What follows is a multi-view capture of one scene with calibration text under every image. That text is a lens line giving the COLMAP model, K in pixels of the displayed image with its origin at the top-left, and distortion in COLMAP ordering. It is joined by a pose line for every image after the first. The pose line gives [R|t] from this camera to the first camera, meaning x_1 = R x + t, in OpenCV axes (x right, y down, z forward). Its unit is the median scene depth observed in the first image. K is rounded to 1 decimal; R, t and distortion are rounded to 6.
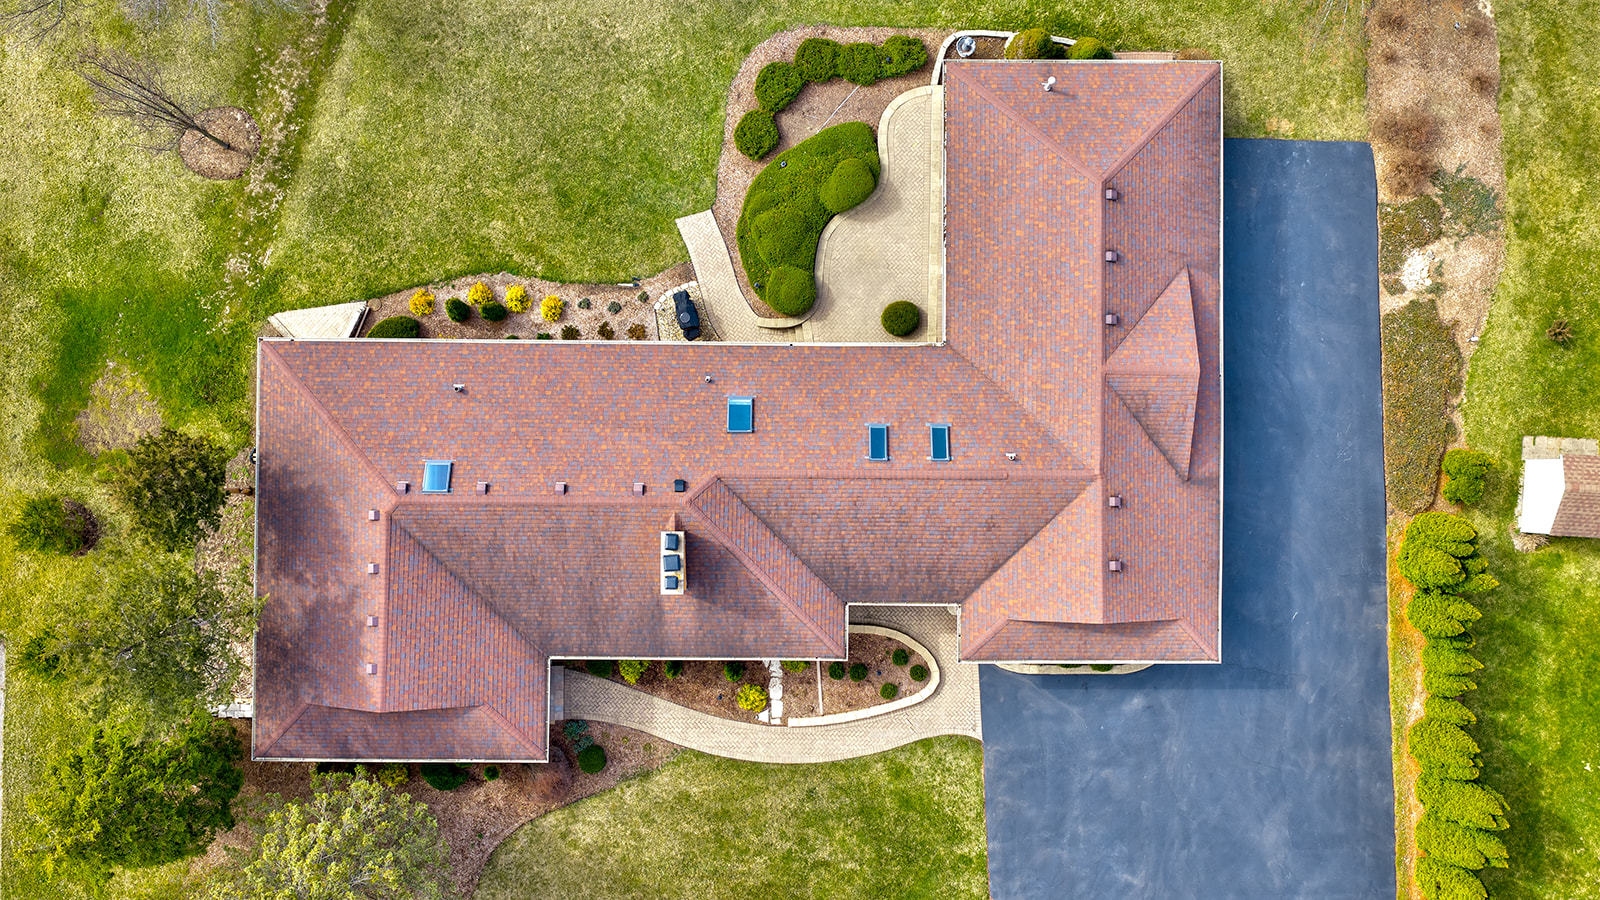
lens RADIAL K [[1310.5, 0, 800.0], [0, 1310.5, 450.0], [0, 0, 1]] dist [-0.002682, -0.005742]
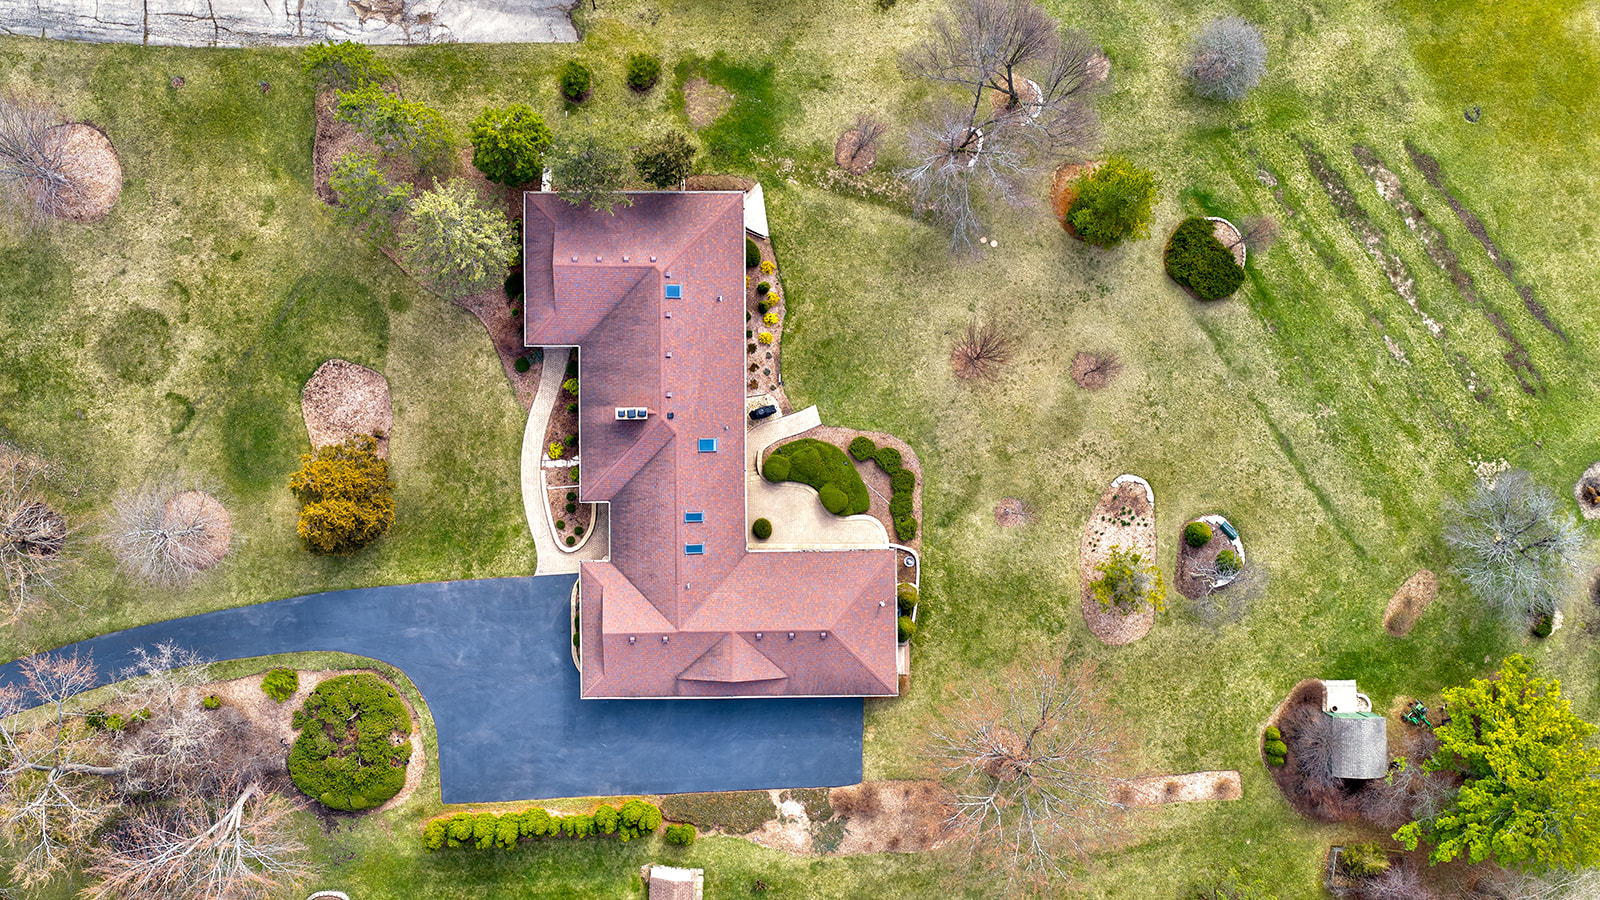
lens RADIAL K [[1340.6, 0, 707.2], [0, 1340.6, 426.1], [0, 0, 1]] dist [0.007742, 0.000242]
pose [[0.013403, 0.999875, -0.008333, -0.052379], [-0.999909, 0.013388, -0.001877, -0.020834], [-0.001765, 0.008357, 0.999964, -0.887390]]
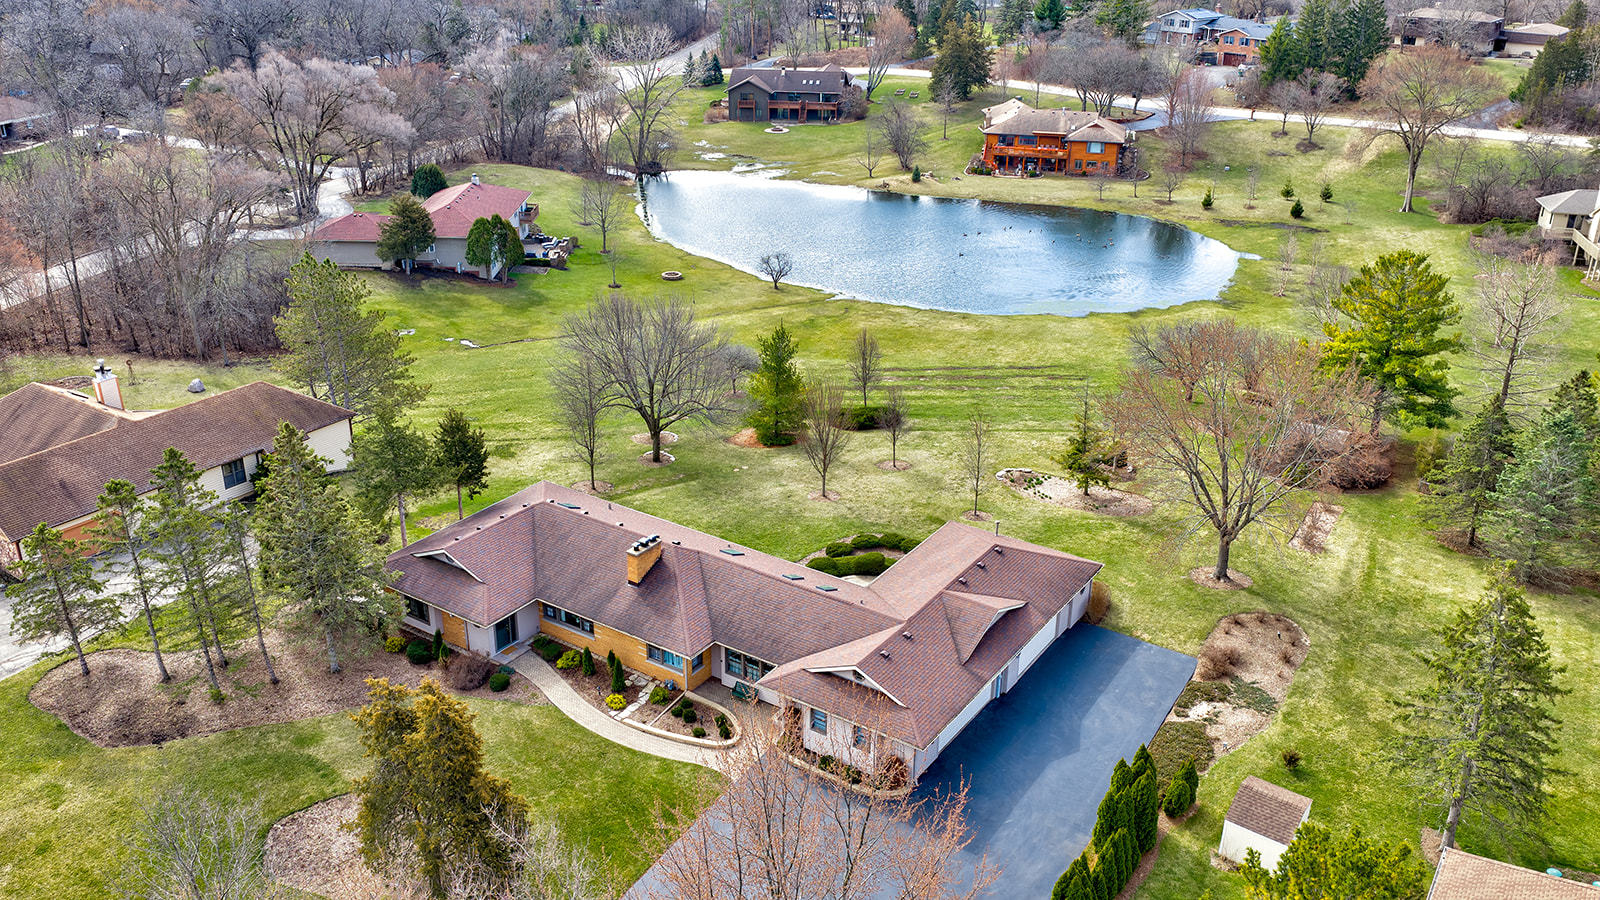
lens RADIAL K [[1310.5, 0, 800.0], [0, 1310.5, 450.0], [0, 0, 1]] dist [-0.002682, -0.005742]
pose [[0.832890, 0.225864, -0.505251, 0.747018], [-0.553437, 0.338353, -0.761068, 1.024690], [-0.000945, 0.913511, 0.406812, 0.206714]]
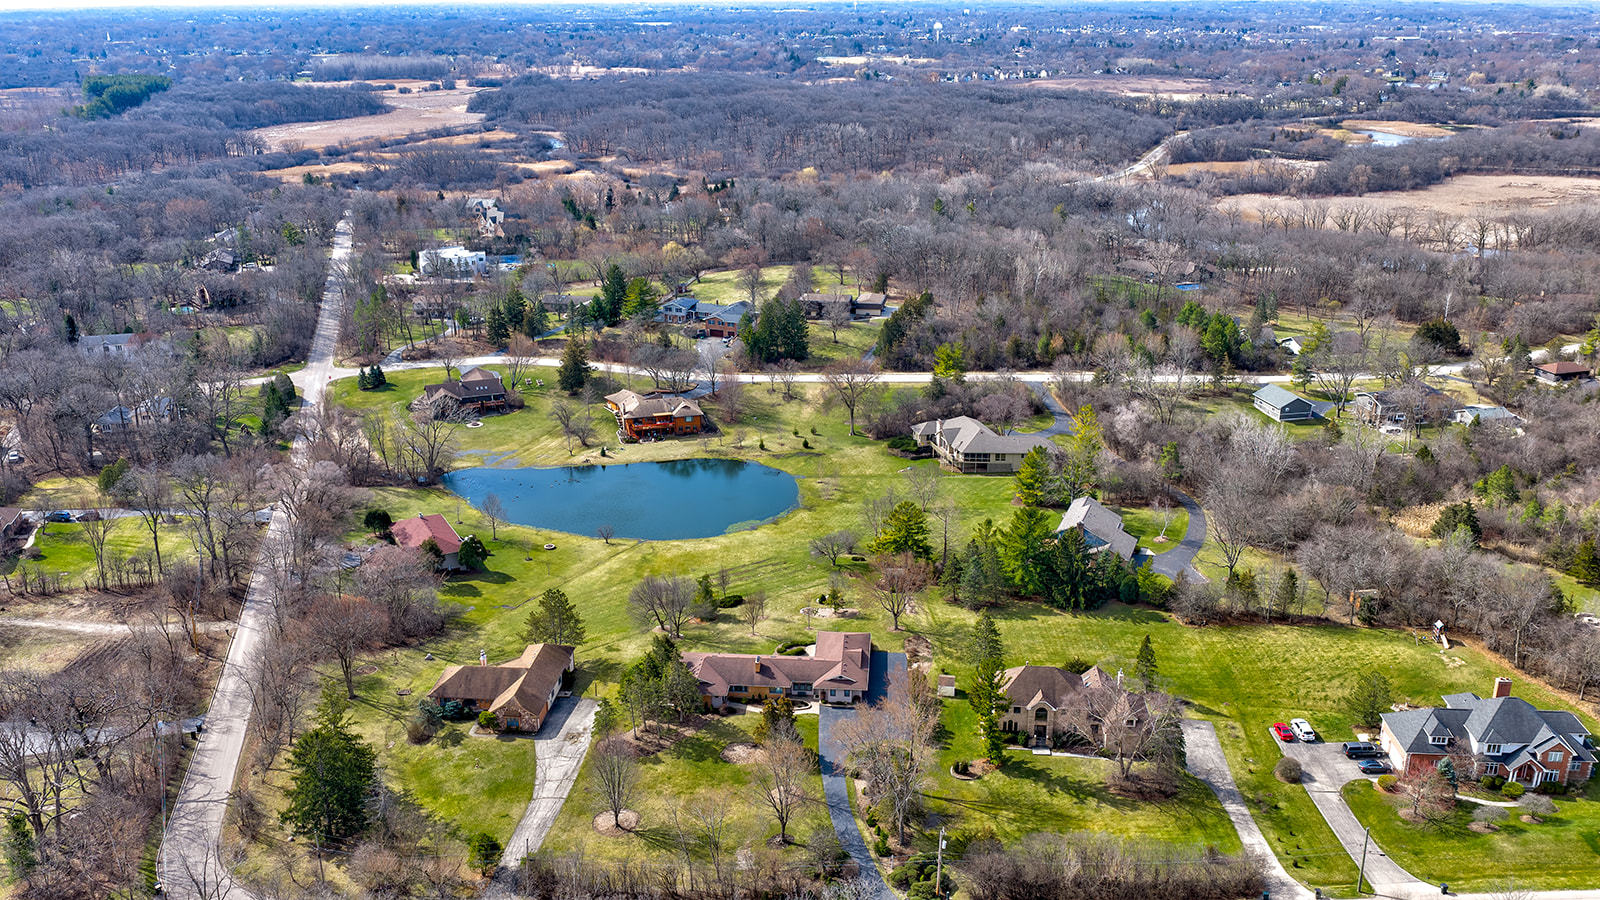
lens RADIAL K [[1358.6, 0, 800.0], [0, 1358.6, 450.0], [0, 0, 1]] dist [-0.005806, -0.004281]
pose [[0.997949, 0.020621, -0.060604, 0.334731], [-0.064001, 0.341941, -0.937540, 4.276409], [0.001390, 0.939495, 0.342559, -1.444718]]
